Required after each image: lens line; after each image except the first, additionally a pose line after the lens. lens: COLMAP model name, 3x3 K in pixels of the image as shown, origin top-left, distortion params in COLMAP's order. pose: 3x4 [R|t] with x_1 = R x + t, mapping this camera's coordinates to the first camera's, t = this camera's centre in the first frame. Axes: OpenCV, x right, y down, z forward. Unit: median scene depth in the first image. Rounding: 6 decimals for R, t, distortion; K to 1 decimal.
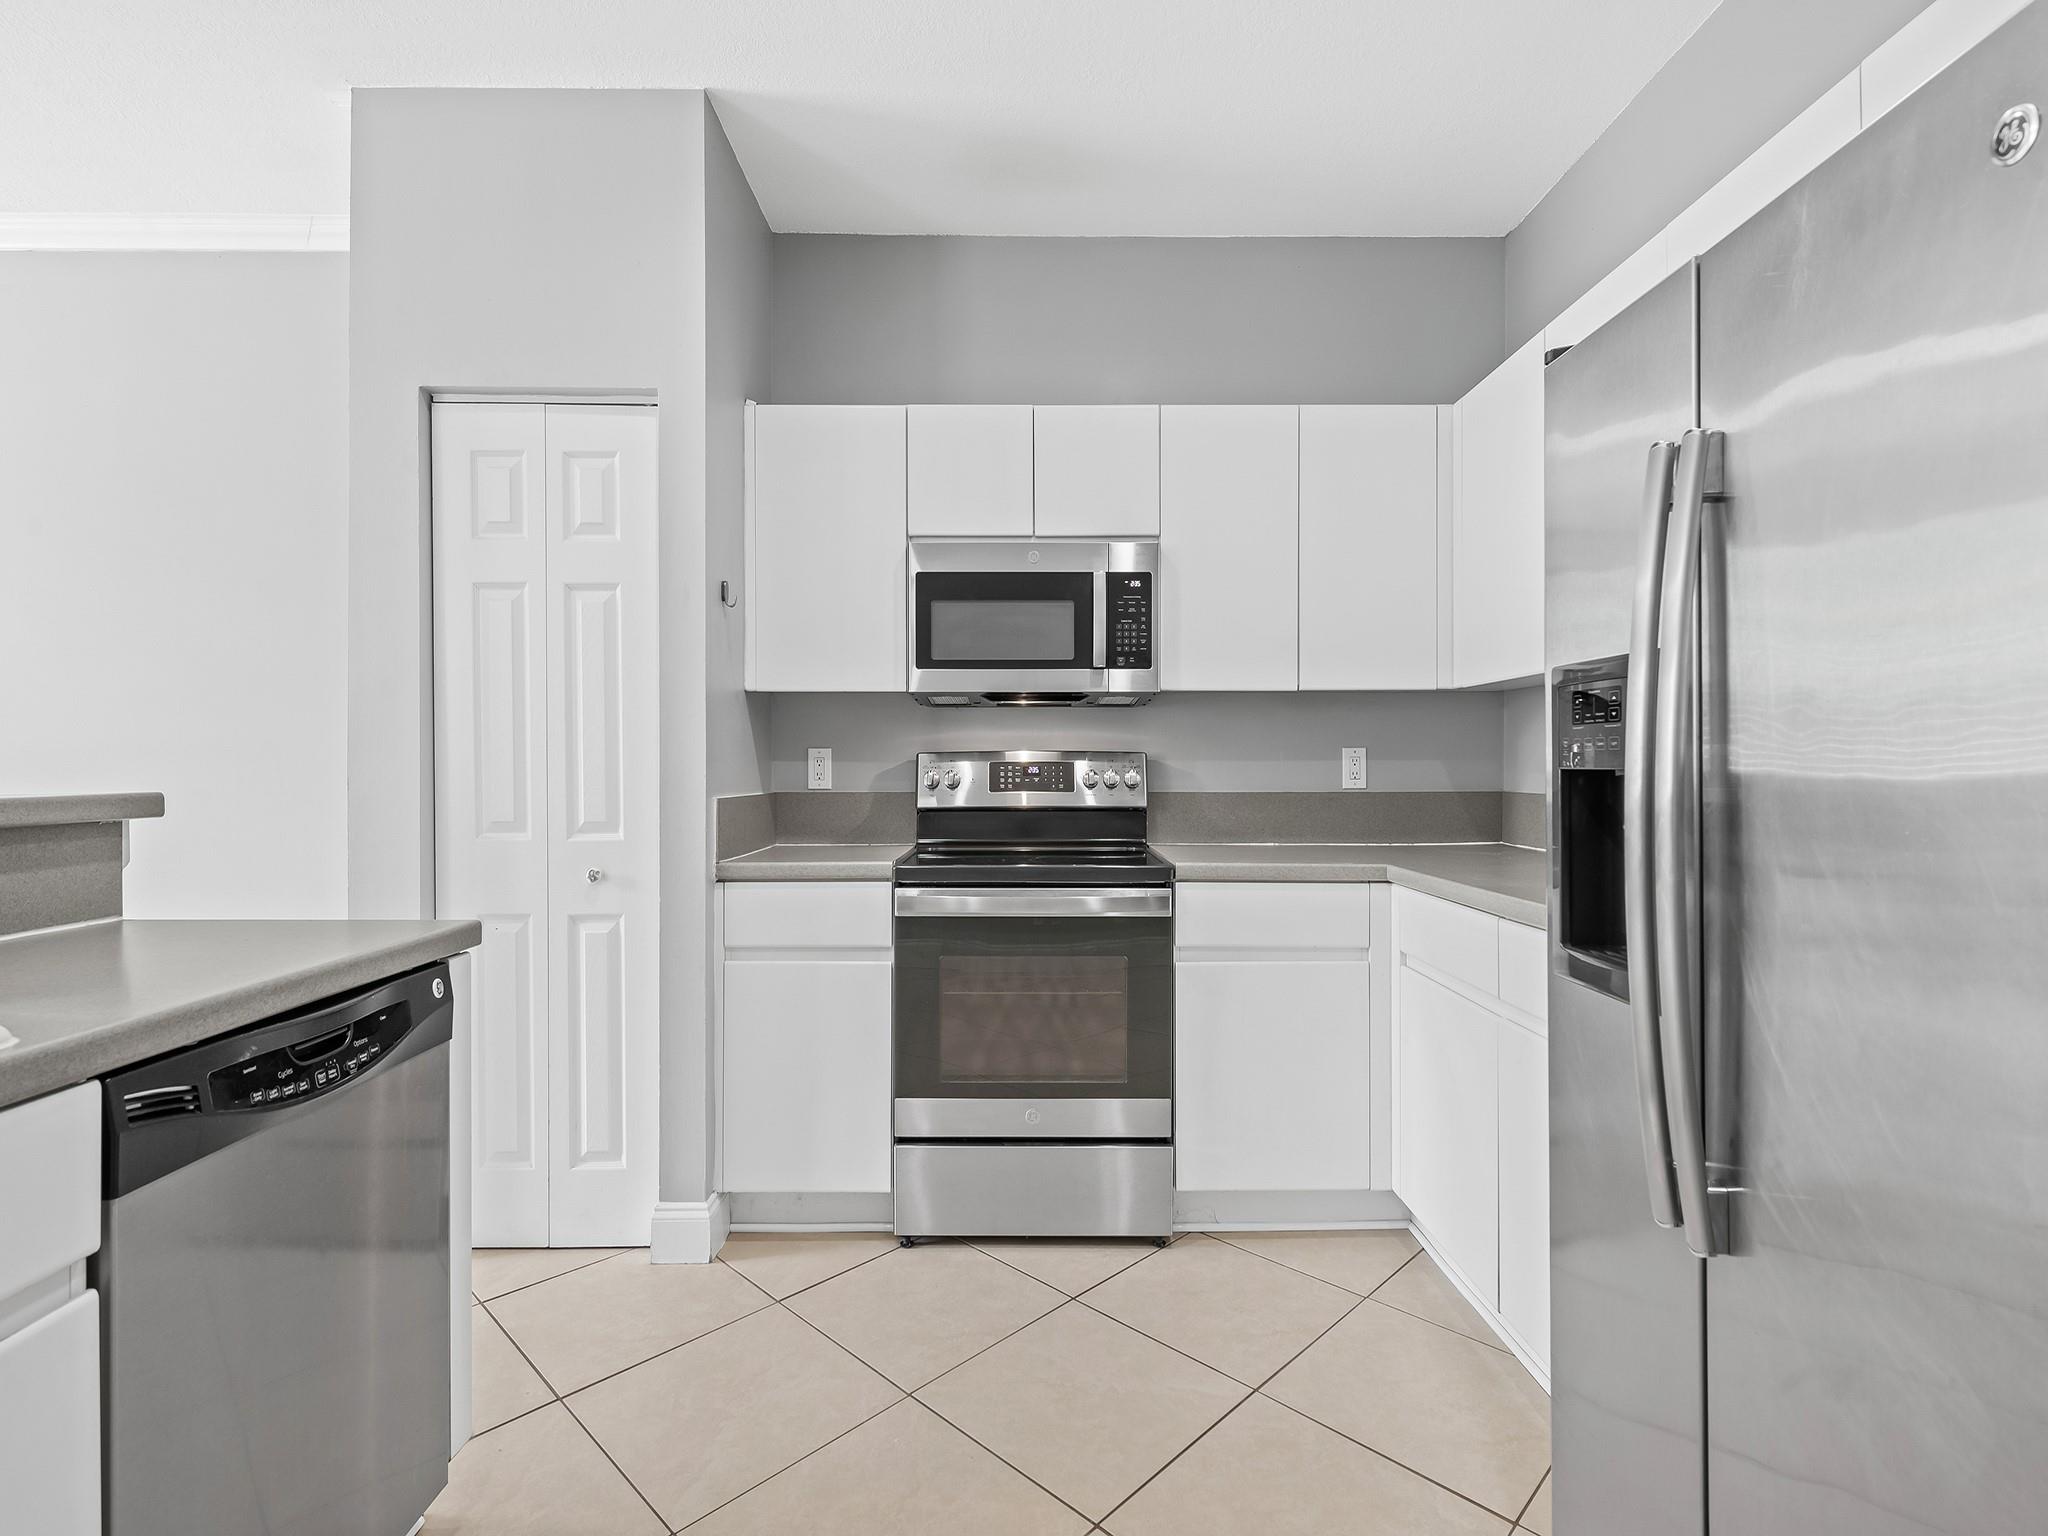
lens RADIAL K [[977.8, 0, 1032.6], [0, 977.8, 764.9], [0, 0, 1]] dist [0.001607, -0.000061]
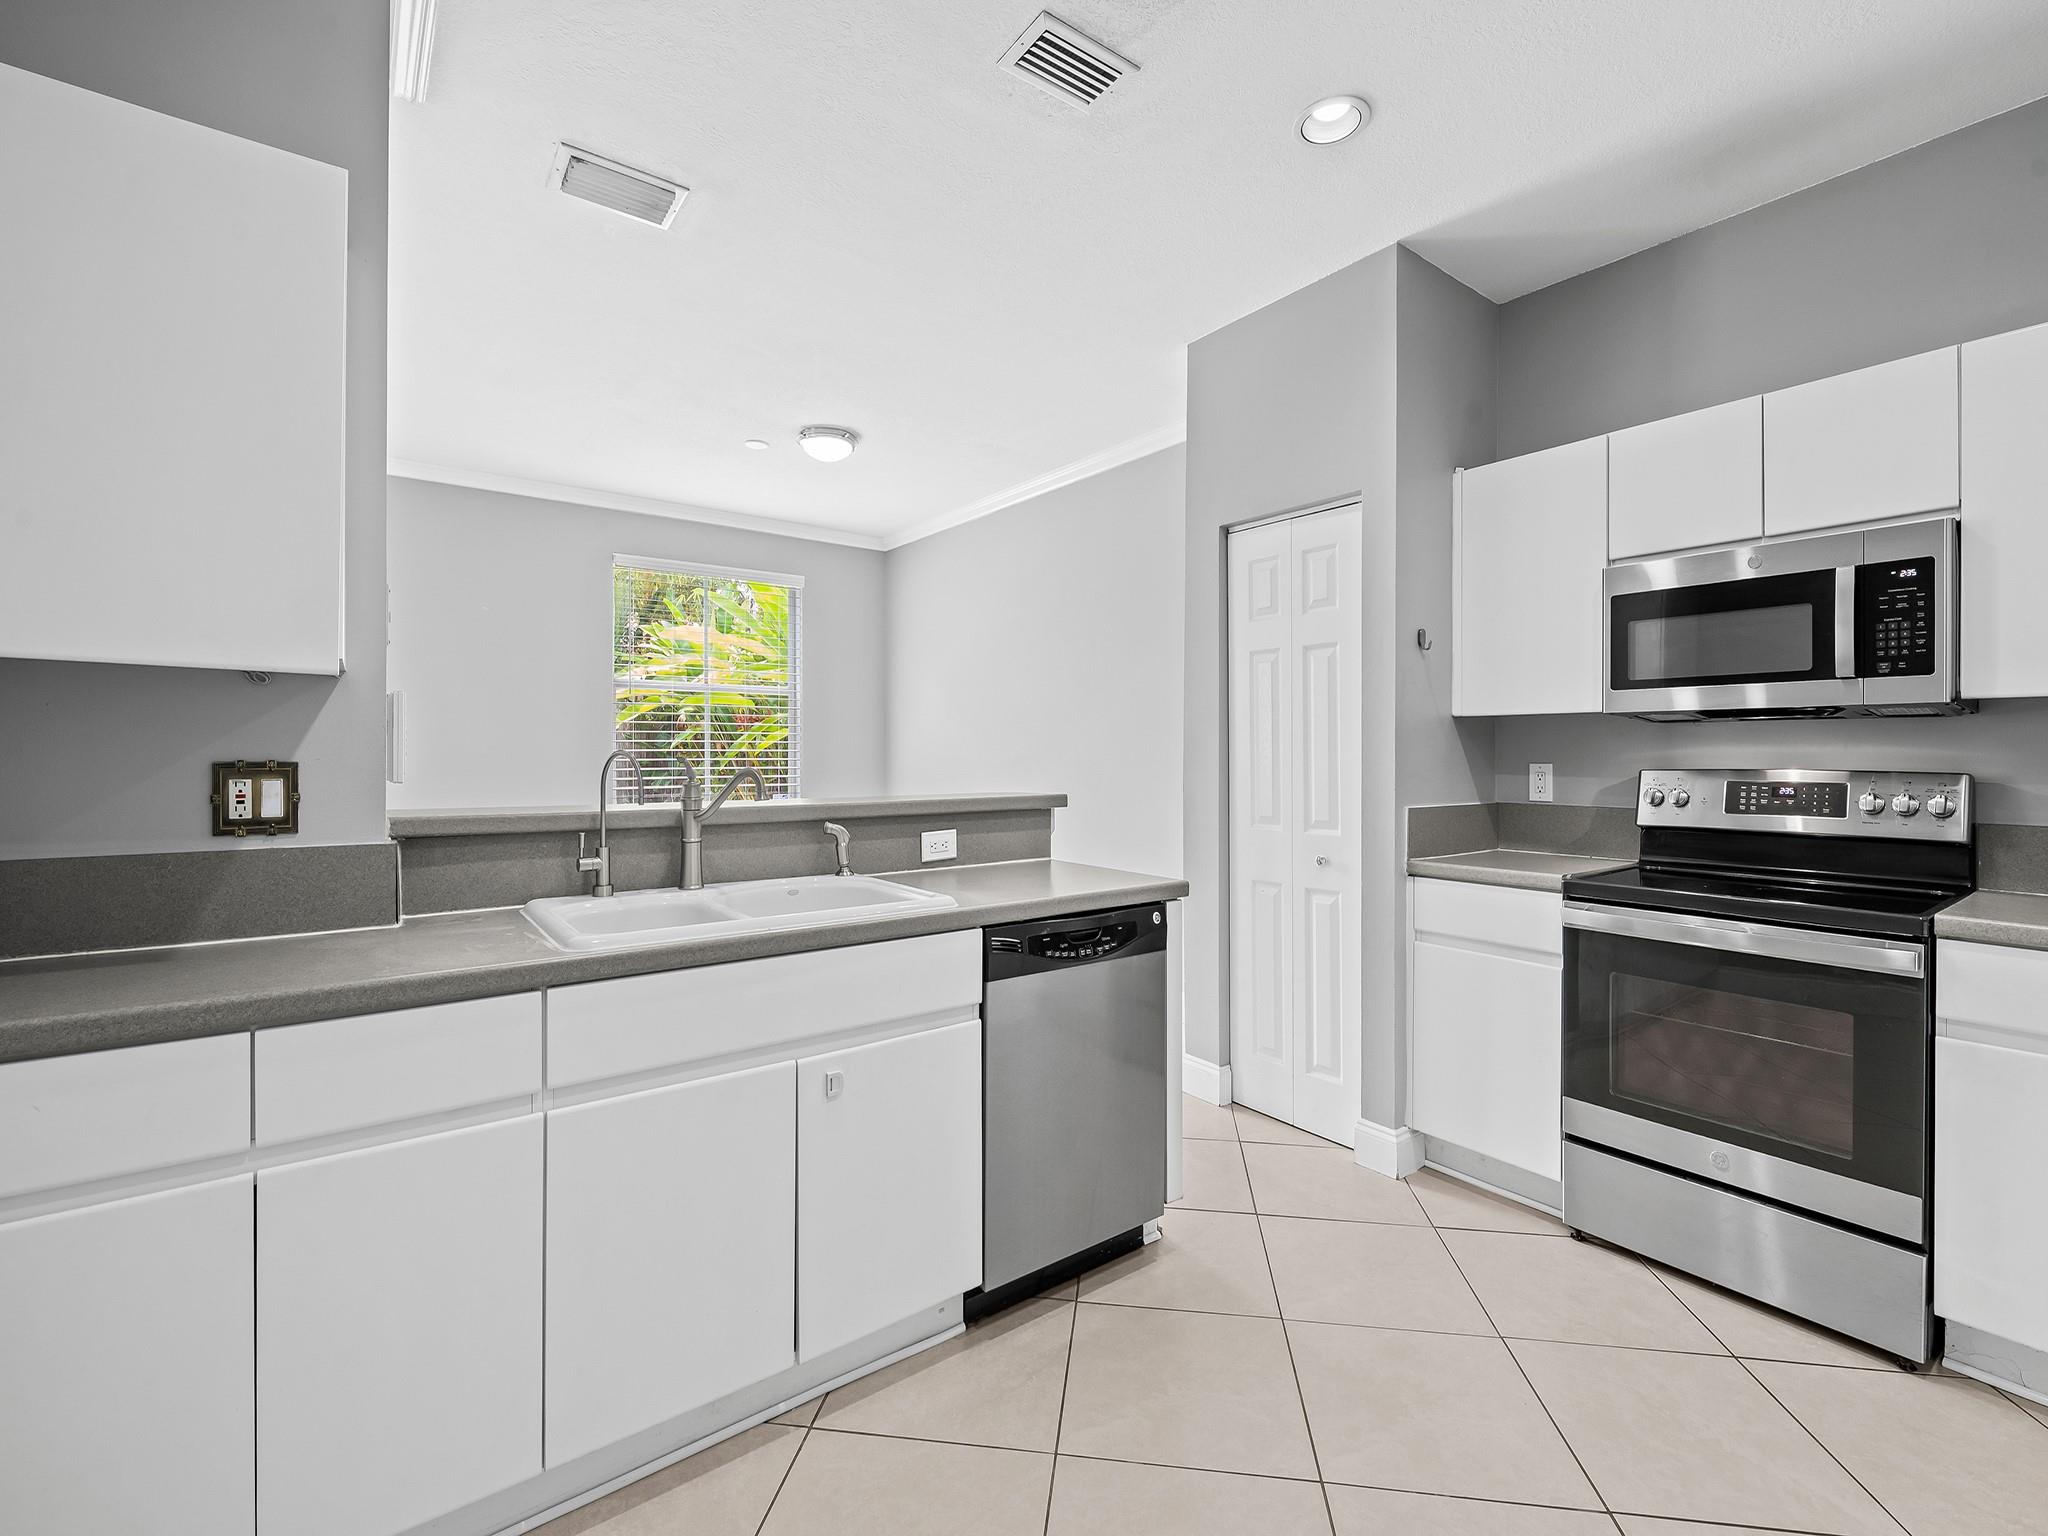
lens RADIAL K [[900.3, 0, 1023.0], [0, 900.3, 752.9], [0, 0, 1]] dist [-0.000966, -0.000230]
pose [[0.590818, 0.000965, -0.806804, 0.302504], [-0.002751, 0.999996, -0.000818, -0.032531], [0.806800, 0.002702, 0.590818, -0.062739]]
